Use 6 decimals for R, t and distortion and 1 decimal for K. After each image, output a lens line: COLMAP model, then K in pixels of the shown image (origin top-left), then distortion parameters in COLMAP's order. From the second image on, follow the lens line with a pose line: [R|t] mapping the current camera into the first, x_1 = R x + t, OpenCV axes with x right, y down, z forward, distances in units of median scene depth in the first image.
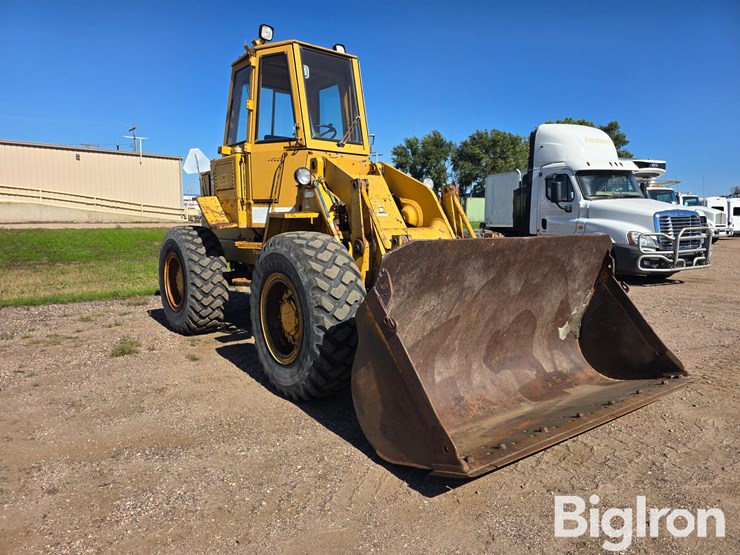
lens RADIAL K [[491.2, 0, 370.2], [0, 491.2, 275.7], [0, 0, 1]] dist [0.089774, -0.106594]
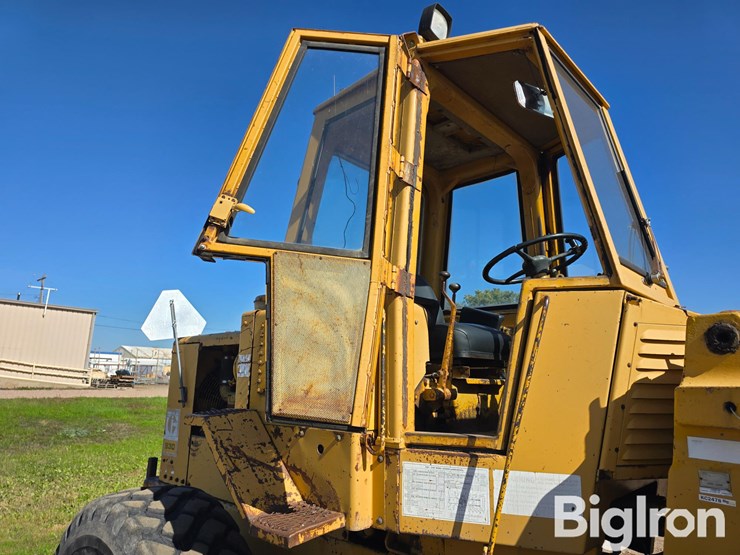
lens RADIAL K [[502.0, 0, 374.9], [0, 502.0, 274.1], [0, 0, 1]] dist [0.038180, -0.044041]
pose [[0.987112, 0.048948, 0.152364, -0.296696], [0.002073, 0.948085, -0.318009, -0.143097], [-0.160020, 0.314227, 0.935765, 0.637215]]
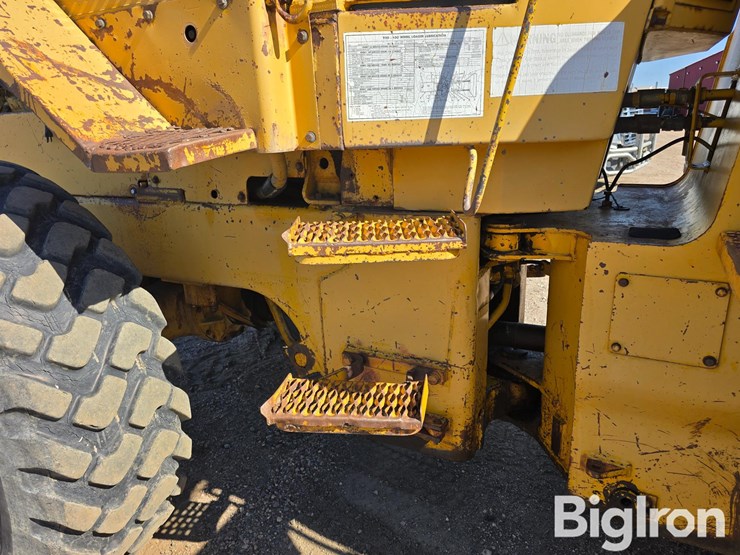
lens RADIAL K [[502.0, 0, 374.9], [0, 502.0, 274.1], [0, 0, 1]] dist [0.038180, -0.044041]
pose [[0.896749, -0.164579, 0.410799, -0.306689], [0.091635, 0.977212, 0.191469, -0.081861], [-0.432949, -0.134056, 0.891394, 0.777199]]
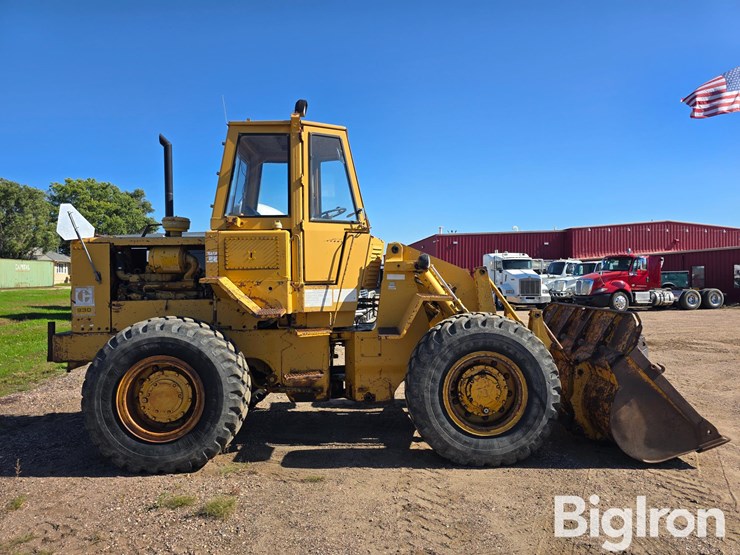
lens RADIAL K [[491.2, 0, 370.2], [0, 491.2, 275.7], [0, 0, 1]] dist [0.089774, -0.106594]
pose [[0.603379, -0.006583, 0.797428, -0.839342], [0.106415, 0.991687, -0.072333, -0.082722], [-0.790323, 0.128502, 0.599063, 0.350965]]
